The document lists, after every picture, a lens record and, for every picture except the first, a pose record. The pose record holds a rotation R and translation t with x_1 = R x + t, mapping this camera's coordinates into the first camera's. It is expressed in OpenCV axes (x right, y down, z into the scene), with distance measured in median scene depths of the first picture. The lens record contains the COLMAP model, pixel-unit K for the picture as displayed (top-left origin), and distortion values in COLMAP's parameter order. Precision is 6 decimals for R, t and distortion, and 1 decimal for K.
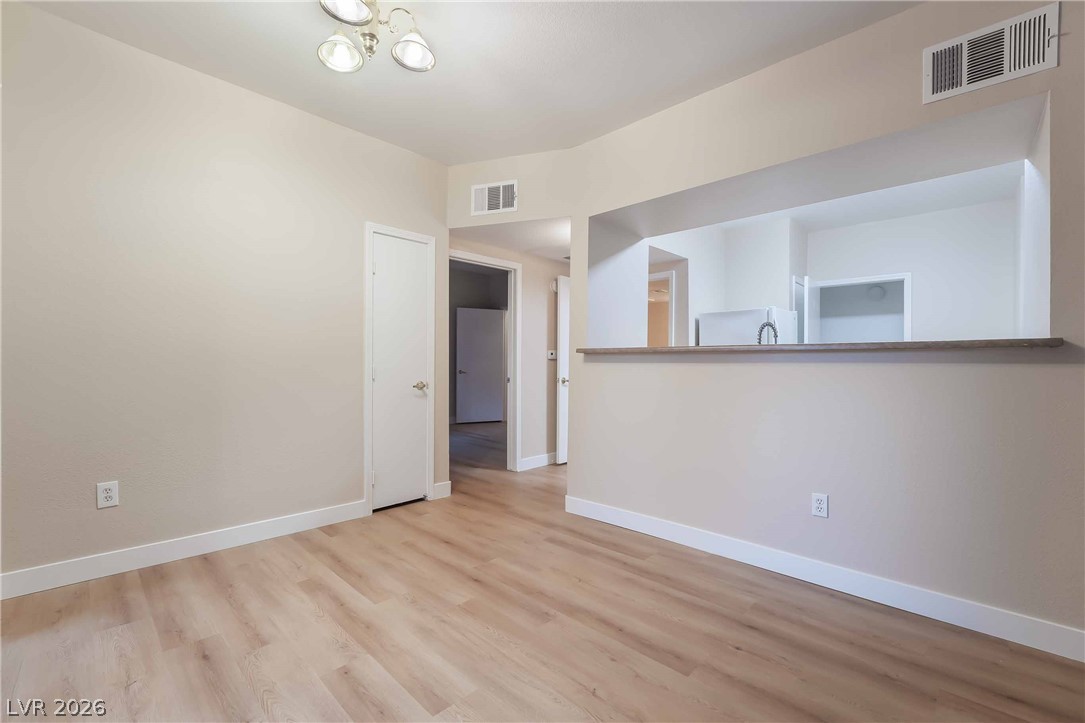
lens RADIAL K [[459.6, 0, 542.5], [0, 459.6, 361.5], [0, 0, 1]] dist [-0.008835, 0.000097]
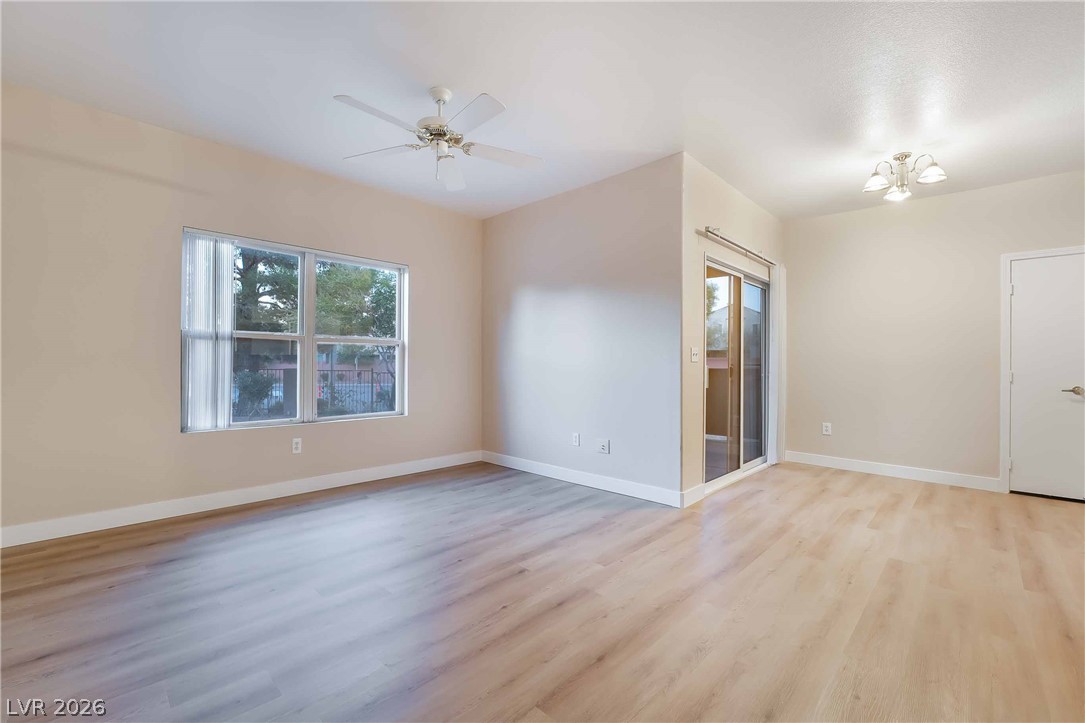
lens RADIAL K [[463.2, 0, 538.1], [0, 463.2, 364.2], [0, 0, 1]] dist [-0.021012, 0.000992]
pose [[-0.002558, -0.006020, -0.999979, 0.797289], [-0.009412, 0.999938, -0.005996, 0.009711], [0.999952, 0.009396, -0.002614, -0.232400]]
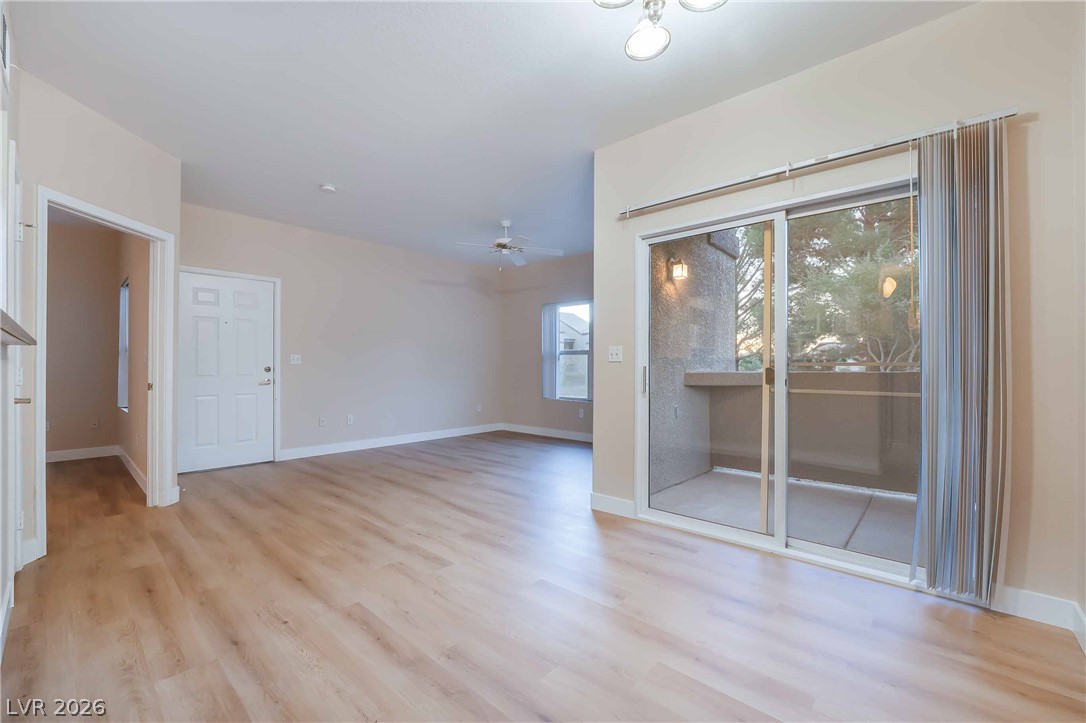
lens RADIAL K [[450.1, 0, 543.9], [0, 450.1, 364.2], [0, 0, 1]] dist [-0.015094, 0.000161]
pose [[-0.999721, -0.006000, -0.022836, -0.085278], [-0.005924, 0.999977, -0.003392, 0.003572], [0.022856, -0.003256, -0.999733, 1.070757]]
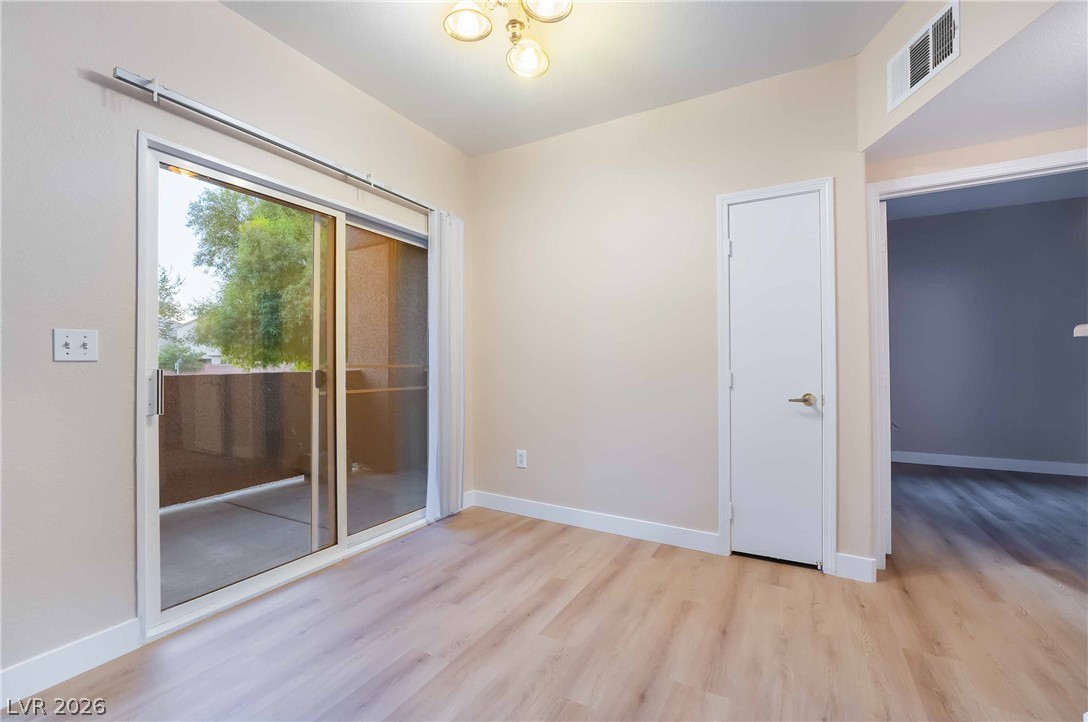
lens RADIAL K [[450.9, 0, 544.9], [0, 450.9, 363.7], [0, 0, 1]] dist [-0.015094, 0.000161]
pose [[0.247937, -0.012763, -0.968692, 0.300728], [0.004540, 0.999918, -0.012012, 0.004840], [0.968765, -0.001420, 0.247975, 0.475203]]
